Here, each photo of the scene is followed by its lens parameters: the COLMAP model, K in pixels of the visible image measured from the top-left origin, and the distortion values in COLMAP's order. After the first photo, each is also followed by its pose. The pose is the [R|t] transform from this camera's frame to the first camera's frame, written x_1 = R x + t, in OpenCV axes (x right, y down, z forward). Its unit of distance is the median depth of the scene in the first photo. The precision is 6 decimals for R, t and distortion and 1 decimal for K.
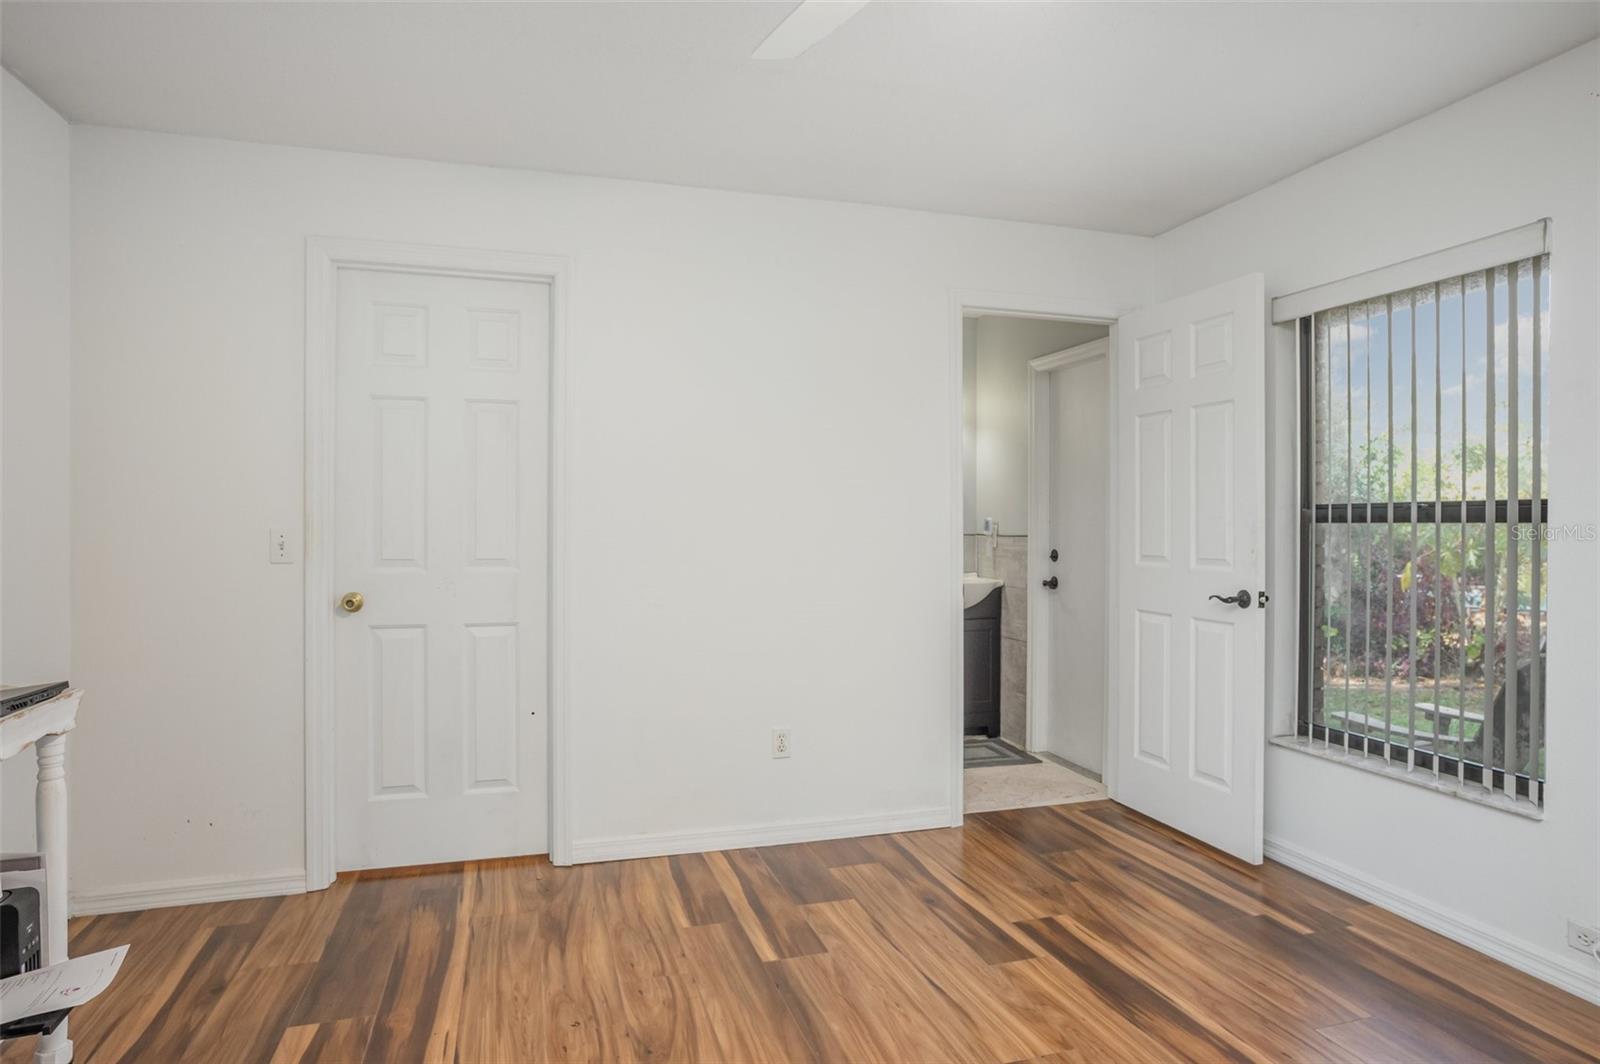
lens RADIAL K [[920.1, 0, 802.7], [0, 920.1, 514.7], [0, 0, 1]] dist [-0.002731, -0.000485]
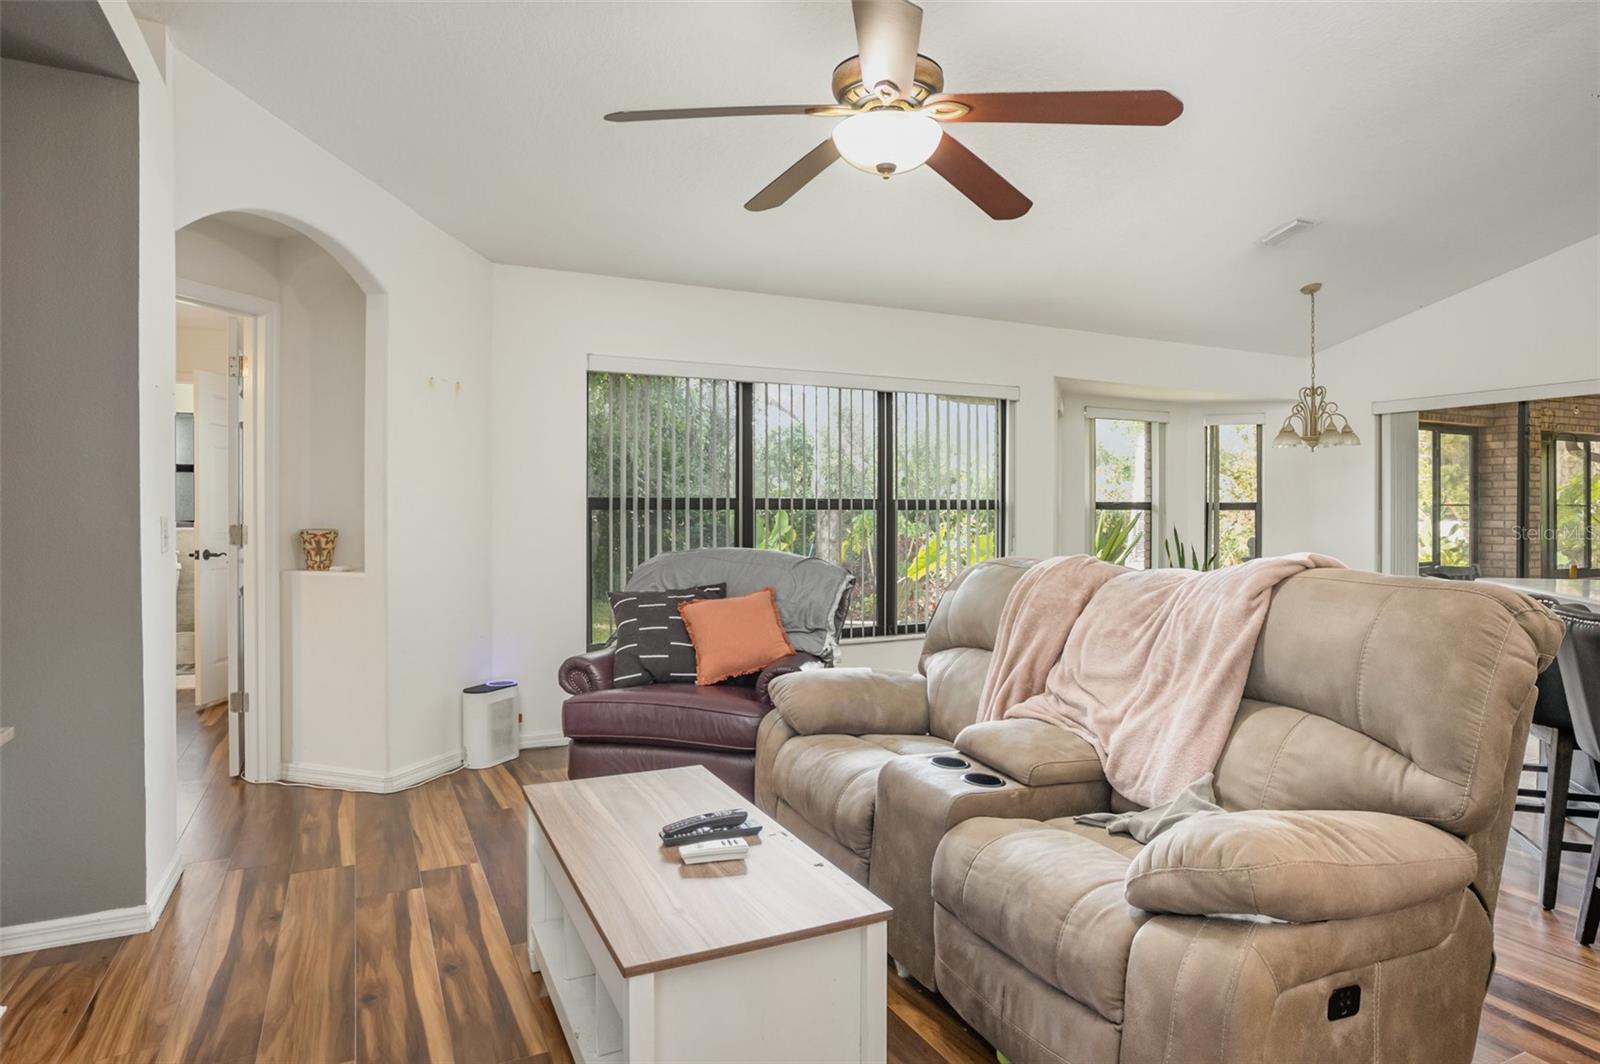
lens RADIAL K [[920.1, 0, 802.7], [0, 920.1, 514.7], [0, 0, 1]] dist [-0.002731, -0.000485]
pose [[-0.151234, -0.001790, 0.988496, -1.176306], [-0.005783, 0.999983, 0.000926, 0.017668], [-0.988481, -0.005577, -0.151242, 1.479429]]
